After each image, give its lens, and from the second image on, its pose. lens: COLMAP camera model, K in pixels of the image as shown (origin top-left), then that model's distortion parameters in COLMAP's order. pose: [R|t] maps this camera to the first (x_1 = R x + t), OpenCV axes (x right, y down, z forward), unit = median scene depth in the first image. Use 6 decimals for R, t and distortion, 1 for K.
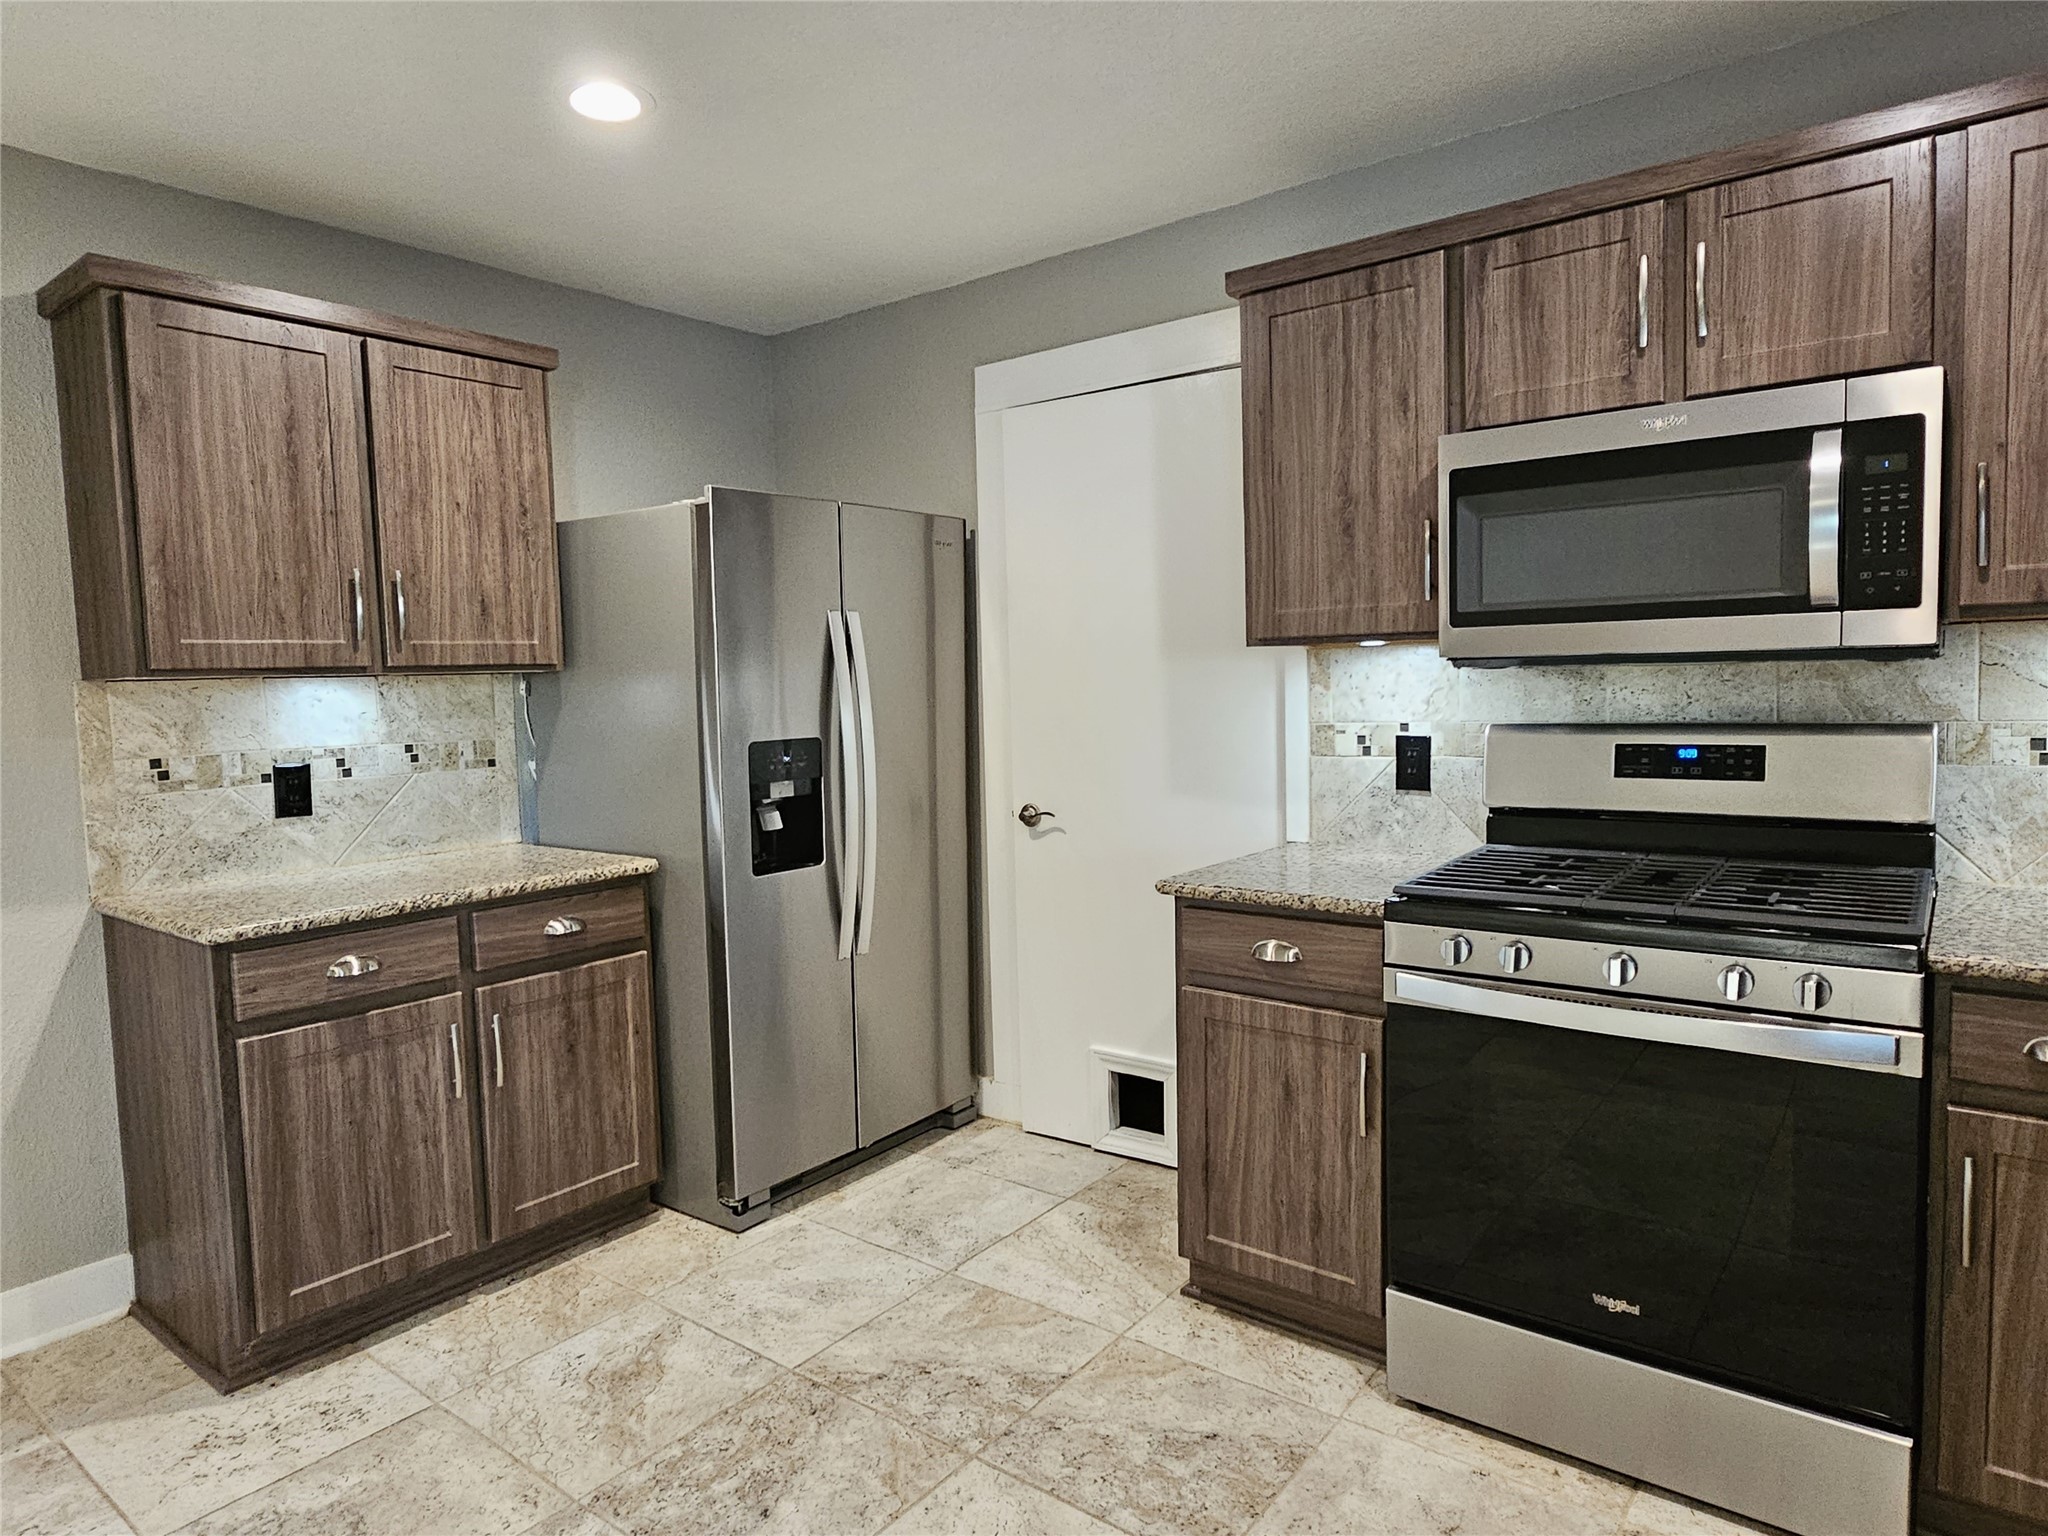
lens RADIAL K [[1213.6, 0, 1024.0], [0, 1213.6, 768.0], [0, 0, 1]] dist [0.002365, -0.001351]
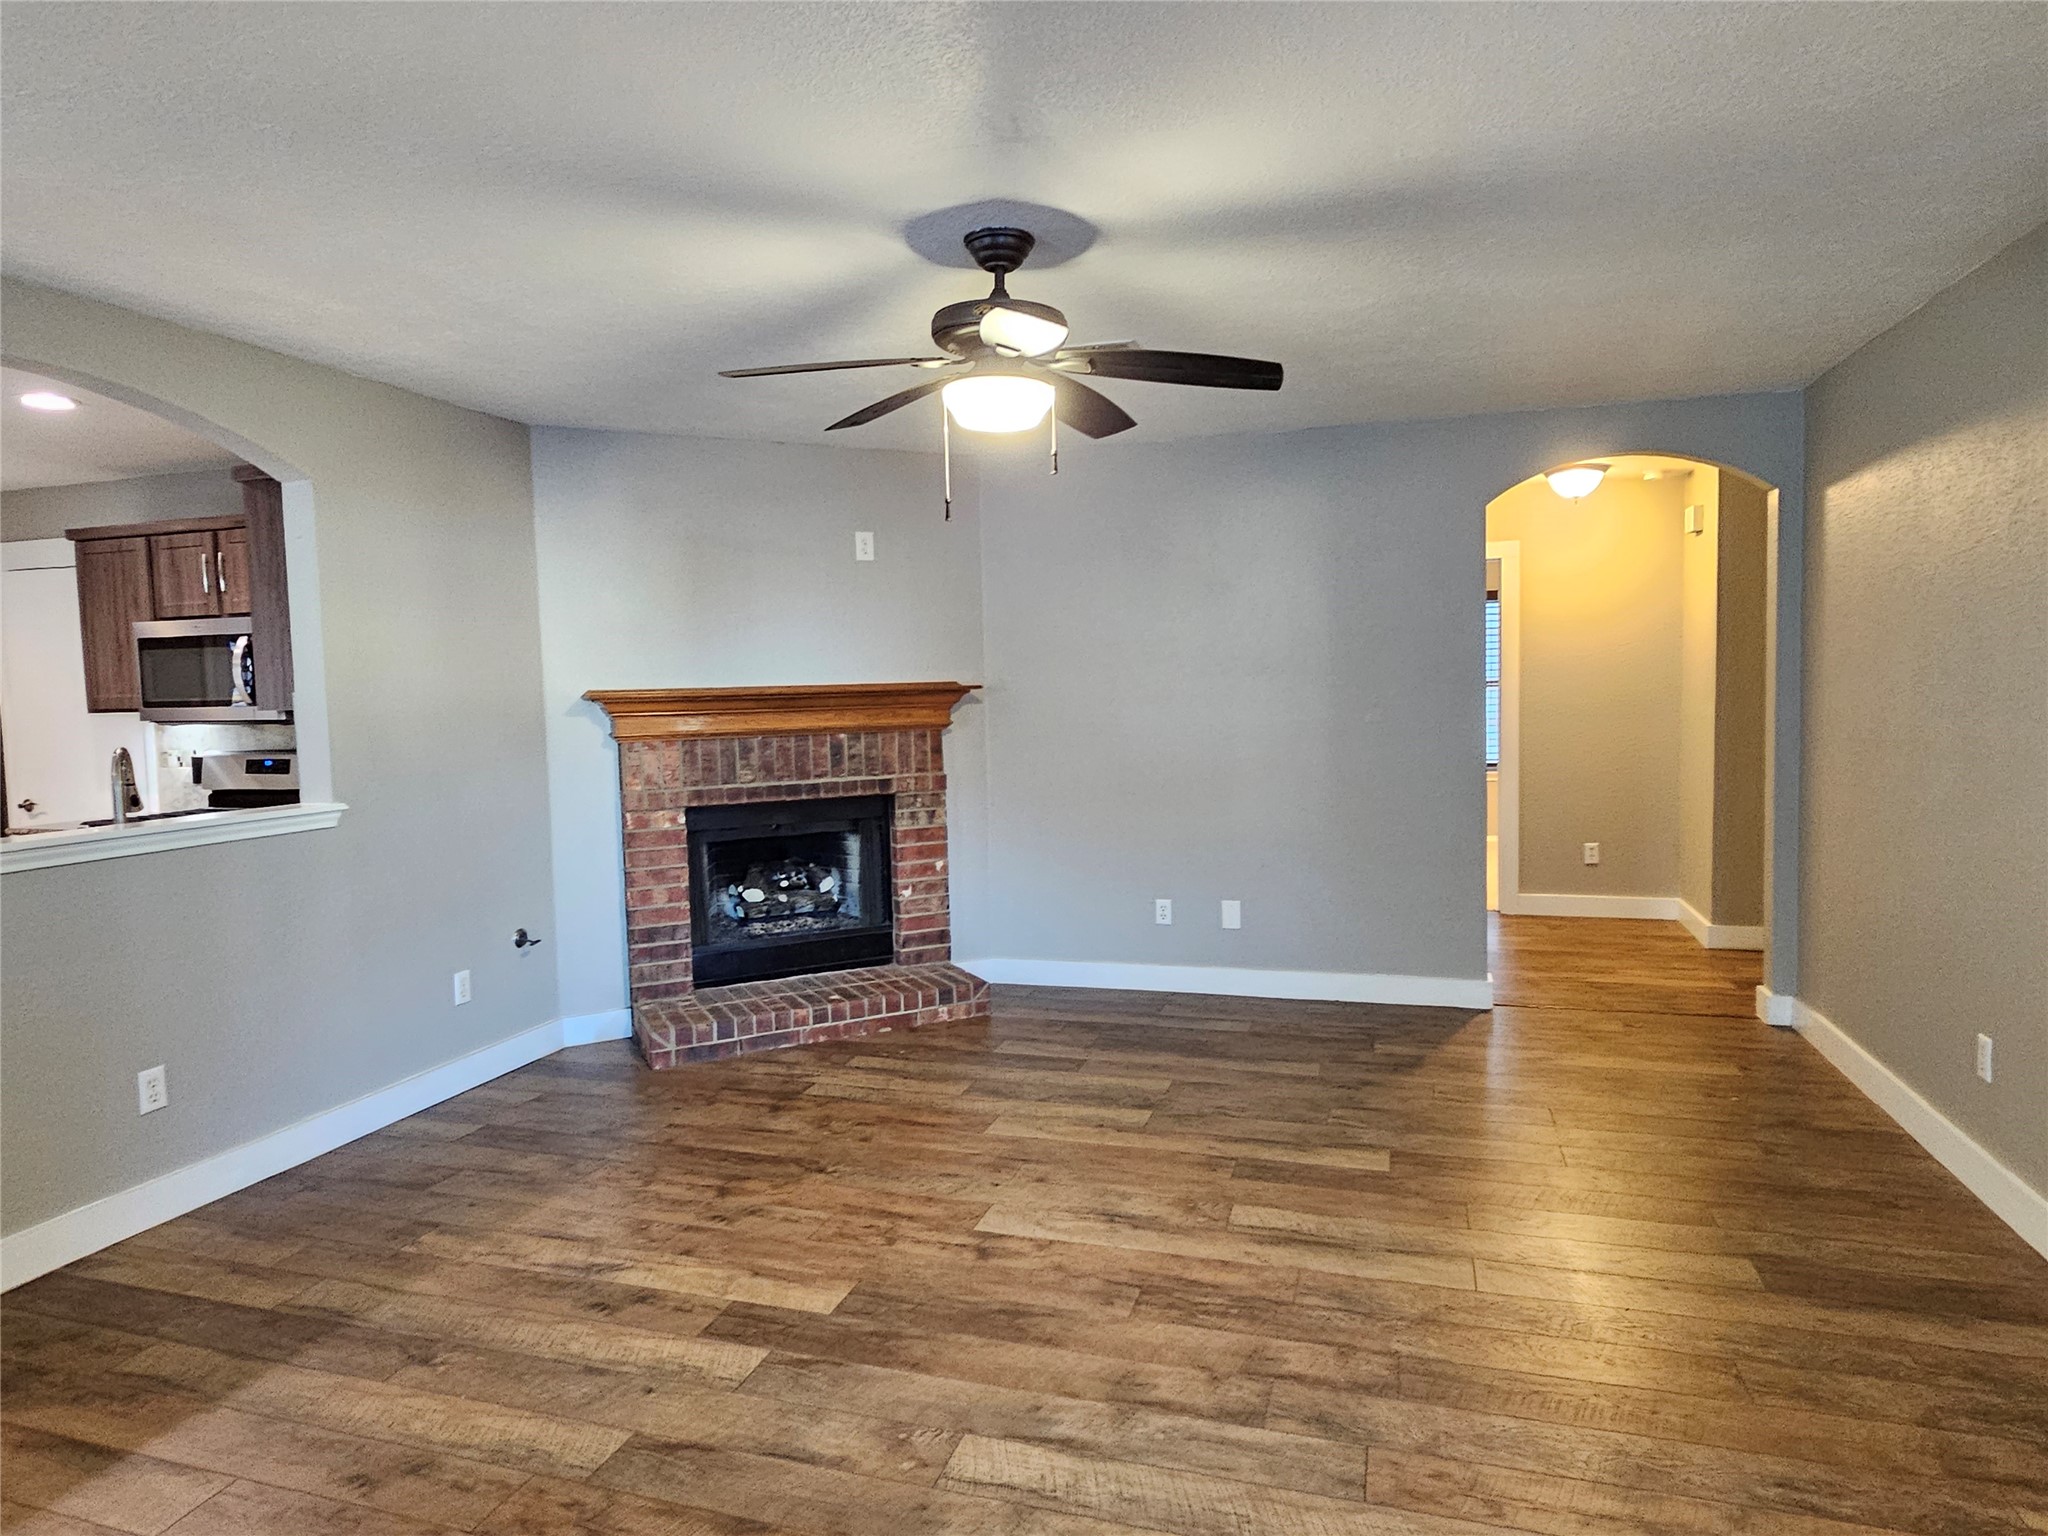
lens RADIAL K [[1213.6, 0, 1024.0], [0, 1213.6, 768.0], [0, 0, 1]] dist [0.002365, -0.001351]
pose [[0.938952, -0.014967, 0.343723, 0.966752], [0.020323, 0.999722, -0.011985, 0.046984], [-0.343448, 0.018239, 0.938995, -1.439343]]
